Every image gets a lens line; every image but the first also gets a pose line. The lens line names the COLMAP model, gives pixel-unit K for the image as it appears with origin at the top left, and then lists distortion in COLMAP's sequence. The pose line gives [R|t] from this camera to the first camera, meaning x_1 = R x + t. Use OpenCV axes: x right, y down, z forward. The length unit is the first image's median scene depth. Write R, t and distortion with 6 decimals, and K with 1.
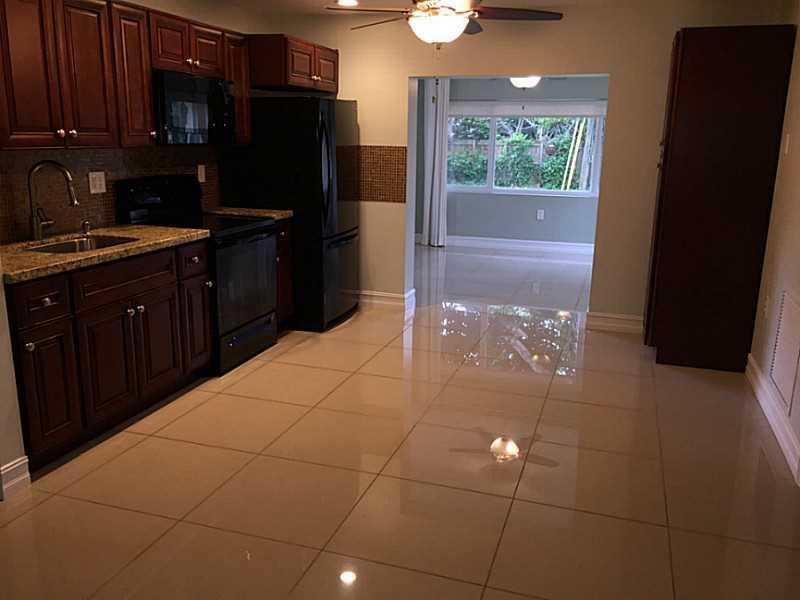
lens RADIAL K [[681.1, 0, 403.1], [0, 681.1, 298.3], [0, 0, 1]] dist [0.083097, -0.106733]
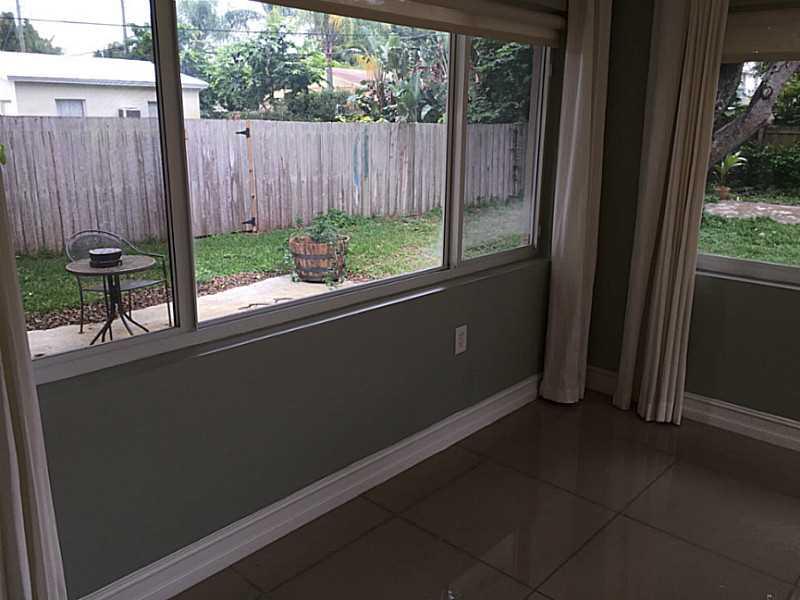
lens RADIAL K [[681.1, 0, 401.3], [0, 681.1, 291.8], [0, 0, 1]] dist [0.083097, -0.106733]
pose [[0.910481, 0.099103, -0.401502, 0.128882], [-0.095994, 0.994991, 0.027909, -0.267914], [0.402257, 0.013131, 0.915433, 1.147982]]
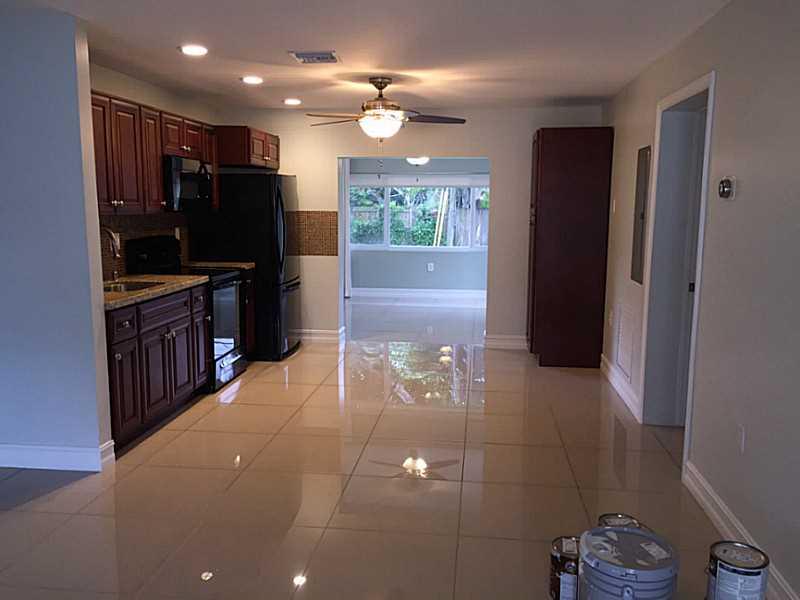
lens RADIAL K [[681.1, 0, 405.7], [0, 681.1, 298.9], [0, 0, 1]] dist [0.083097, -0.106733]
pose [[0.979397, -0.037912, 0.198351, -0.142745], [0.056298, 0.994538, -0.087891, 0.061673], [-0.193936, 0.097247, 0.976182, -0.258947]]
